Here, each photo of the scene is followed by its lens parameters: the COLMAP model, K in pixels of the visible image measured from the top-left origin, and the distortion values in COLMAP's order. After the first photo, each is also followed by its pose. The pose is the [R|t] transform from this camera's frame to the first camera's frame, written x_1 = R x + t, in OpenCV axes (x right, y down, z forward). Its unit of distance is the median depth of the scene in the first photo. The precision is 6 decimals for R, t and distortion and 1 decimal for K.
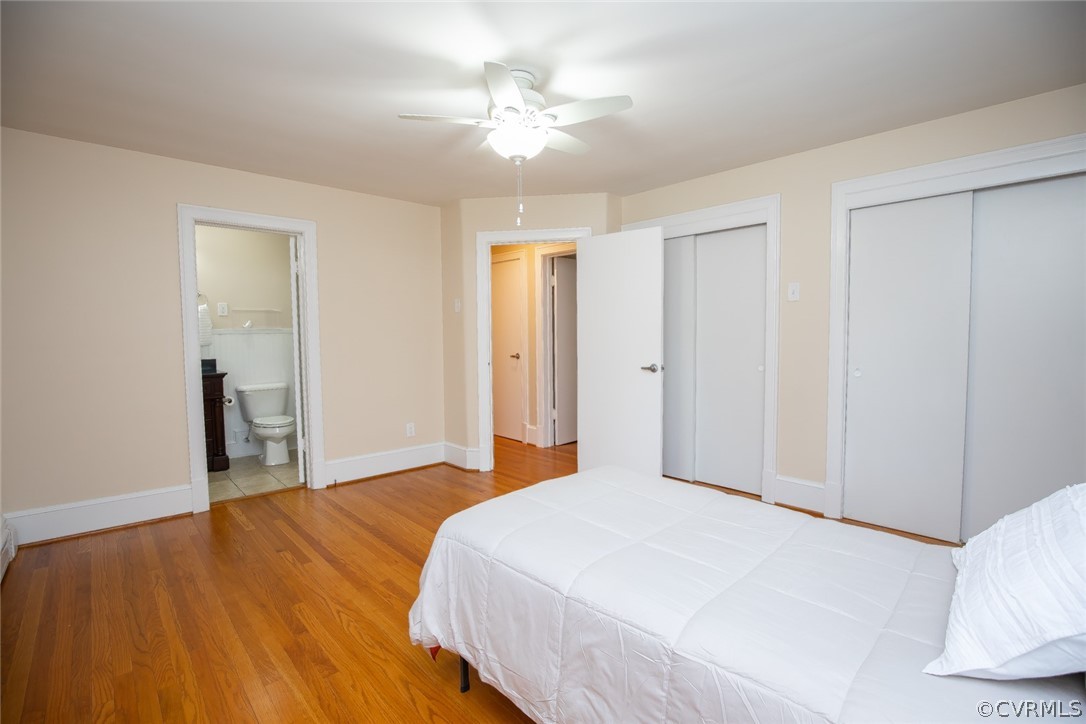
lens RADIAL K [[495.2, 0, 545.4], [0, 495.2, 362.2], [0, 0, 1]] dist [-0.037524, 0.007410]
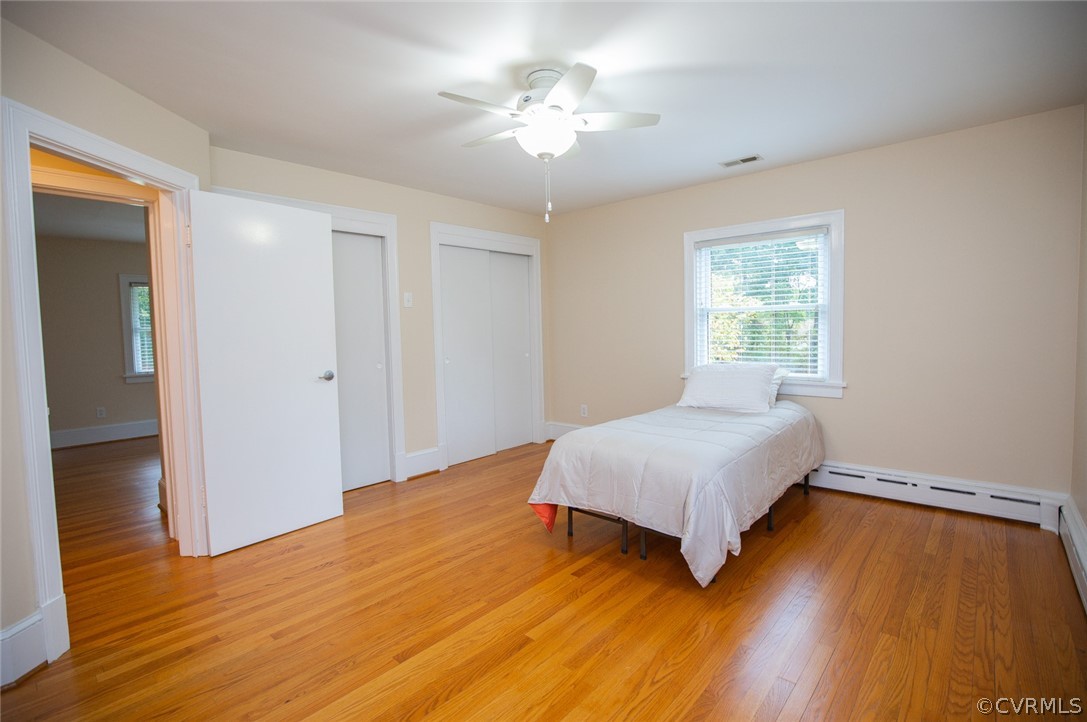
lens RADIAL K [[495.7, 0, 545.9], [0, 495.7, 361.2], [0, 0, 1]] dist [-0.037524, 0.007410]
pose [[-0.083796, -0.054279, 0.995003, -1.086498], [0.083233, 0.994645, 0.061269, -0.056246], [-0.993001, 0.087951, -0.078830, 1.117291]]
